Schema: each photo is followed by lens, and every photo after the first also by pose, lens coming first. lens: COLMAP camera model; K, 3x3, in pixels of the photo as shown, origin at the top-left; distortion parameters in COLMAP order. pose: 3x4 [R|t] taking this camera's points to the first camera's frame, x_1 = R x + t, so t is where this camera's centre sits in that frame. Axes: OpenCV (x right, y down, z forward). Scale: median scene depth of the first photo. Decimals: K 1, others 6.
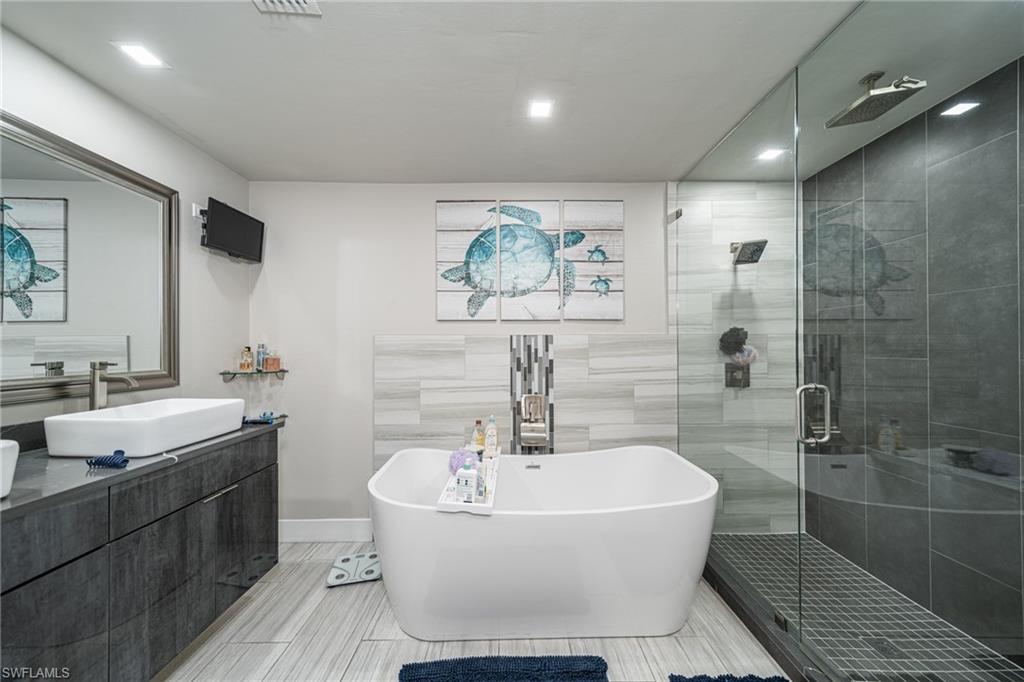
lens RADIAL K [[355.3, 0, 517.3], [0, 355.3, 347.3], [0, 0, 1]] dist [0.010998, -0.002130]
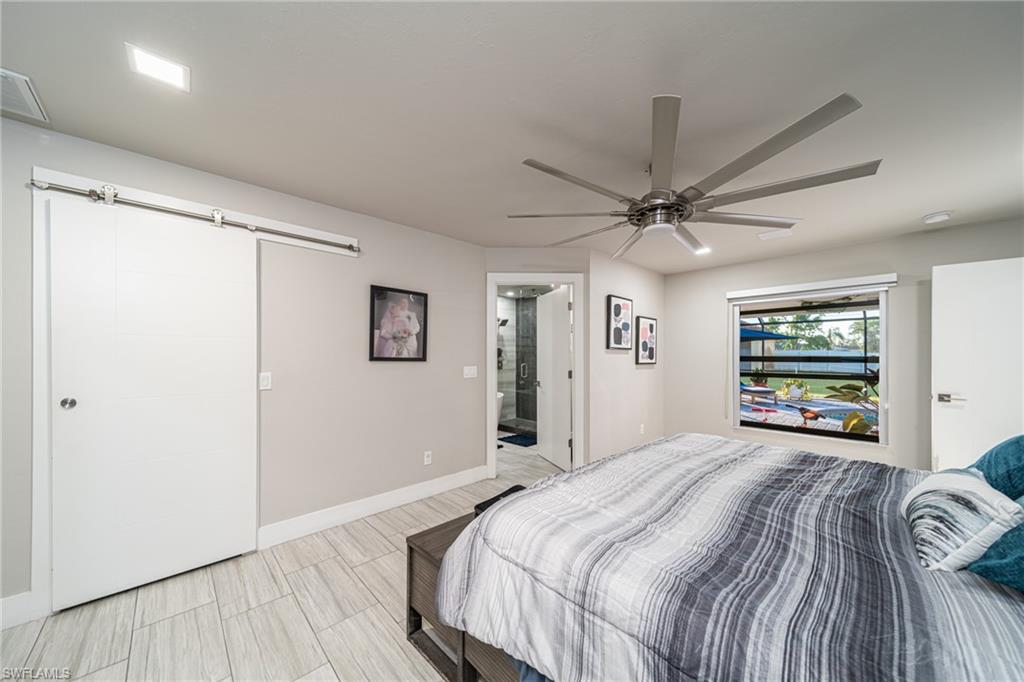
lens RADIAL K [[355.3, 0, 517.7], [0, 355.3, 353.7], [0, 0, 1]] dist [0.010998, -0.002130]
pose [[0.724959, 0.014074, 0.688648, -1.255947], [-0.010773, 0.999901, -0.009094, 0.013842], [-0.688708, -0.000826, 0.725039, -1.180000]]
